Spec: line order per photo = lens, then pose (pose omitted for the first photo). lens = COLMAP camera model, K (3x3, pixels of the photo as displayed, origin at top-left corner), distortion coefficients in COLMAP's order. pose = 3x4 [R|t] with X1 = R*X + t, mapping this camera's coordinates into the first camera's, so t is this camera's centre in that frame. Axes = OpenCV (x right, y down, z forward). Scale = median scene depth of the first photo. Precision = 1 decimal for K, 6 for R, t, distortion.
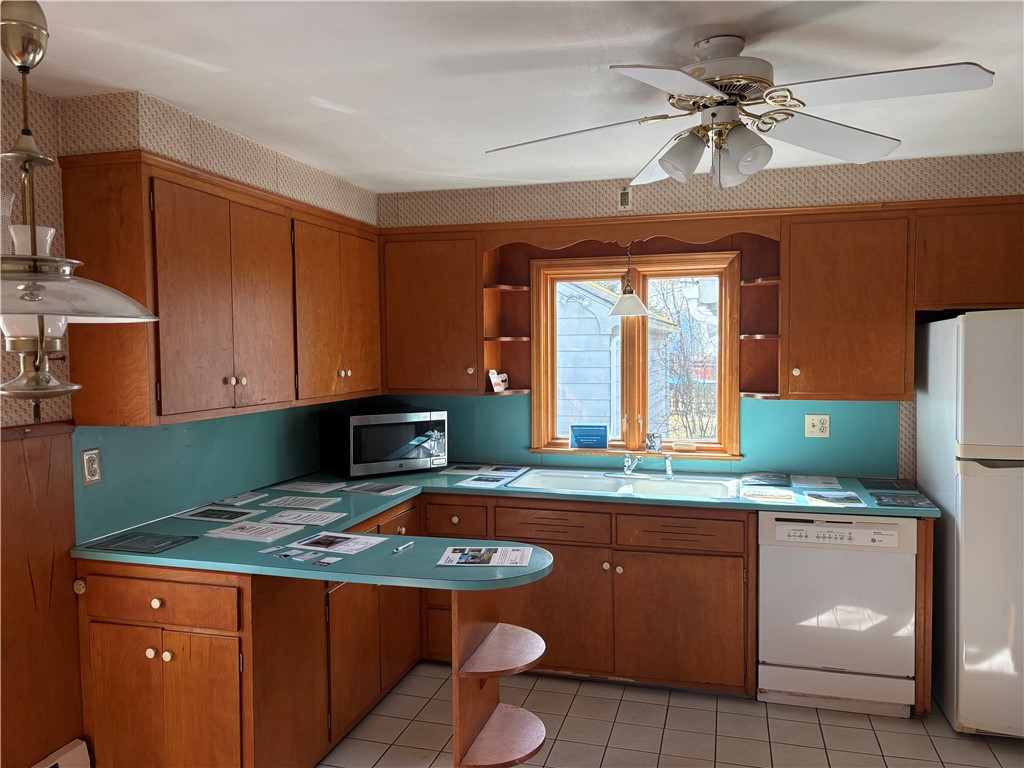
lens RADIAL K [[771.4, 0, 516.3], [0, 771.4, 382.7], [0, 0, 1]] dist [0.013990, -0.013593]
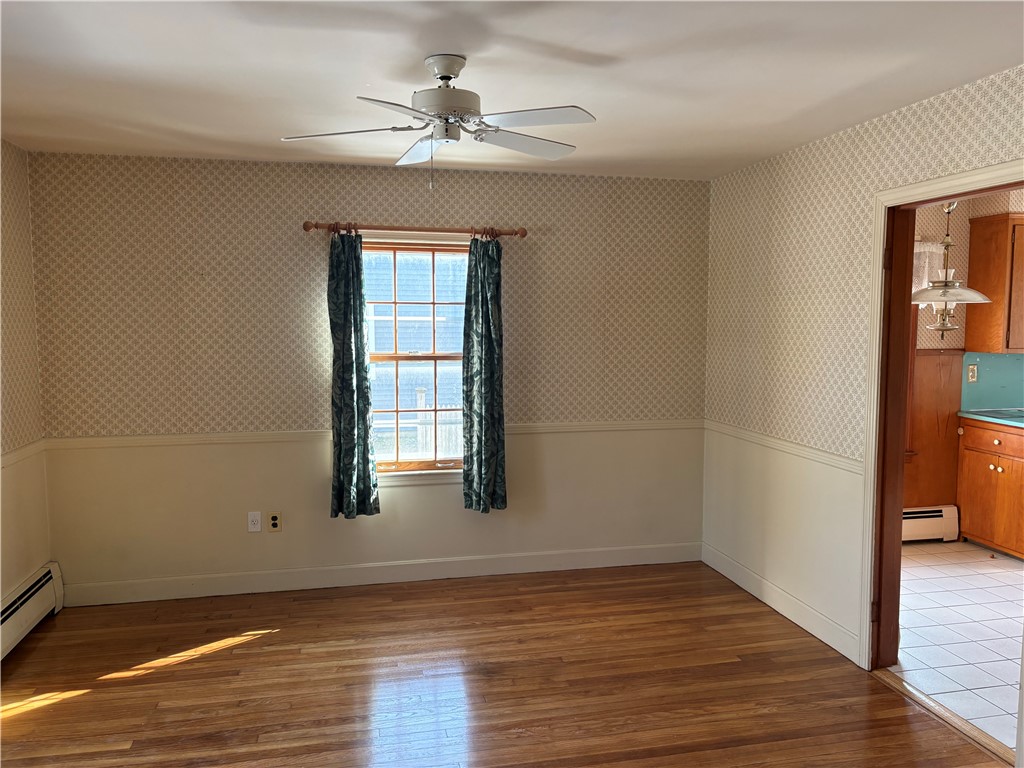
lens RADIAL K [[771.4, 0, 515.9], [0, 771.4, 384.9], [0, 0, 1]] dist [0.013990, -0.013593]
pose [[0.464721, 0.085941, -0.881276, 0.698034], [-0.045322, 0.996283, 0.073257, 0.048446], [0.884296, 0.005897, 0.466889, -1.018160]]
